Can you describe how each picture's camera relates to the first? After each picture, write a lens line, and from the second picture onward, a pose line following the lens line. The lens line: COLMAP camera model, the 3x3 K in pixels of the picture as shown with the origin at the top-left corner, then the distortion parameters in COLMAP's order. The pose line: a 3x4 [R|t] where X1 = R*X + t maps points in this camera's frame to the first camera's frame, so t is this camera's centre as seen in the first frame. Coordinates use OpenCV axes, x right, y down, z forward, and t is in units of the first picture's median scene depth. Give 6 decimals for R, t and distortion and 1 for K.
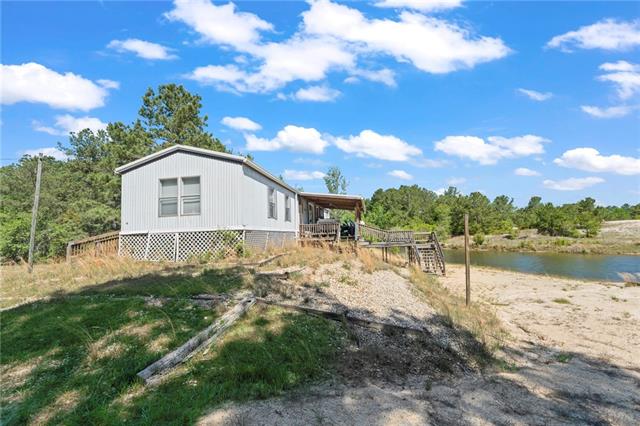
lens RADIAL K [[287.4, 0, 327.9], [0, 287.4, 217.5], [0, 0, 1]] dist [-0.005953, 0.000072]
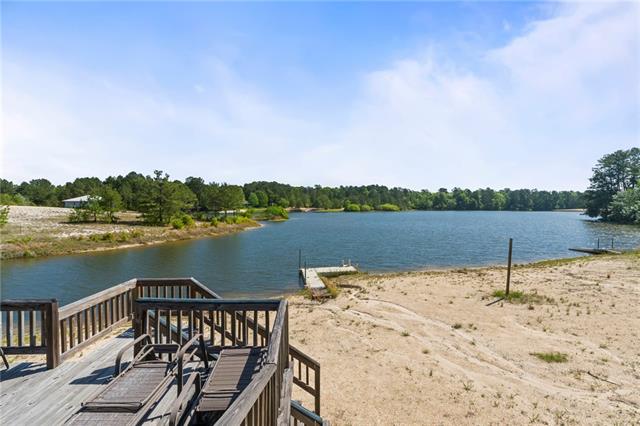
lens RADIAL K [[305.3, 0, 308.5], [0, 305.3, 212.1], [0, 0, 1]] dist [-0.001466, 0.005253]
pose [[-0.178036, 0.012311, 0.983947, 0.097660], [-0.054736, 0.998250, -0.022393, -0.007137], [-0.982500, -0.057844, -0.177051, 0.861030]]
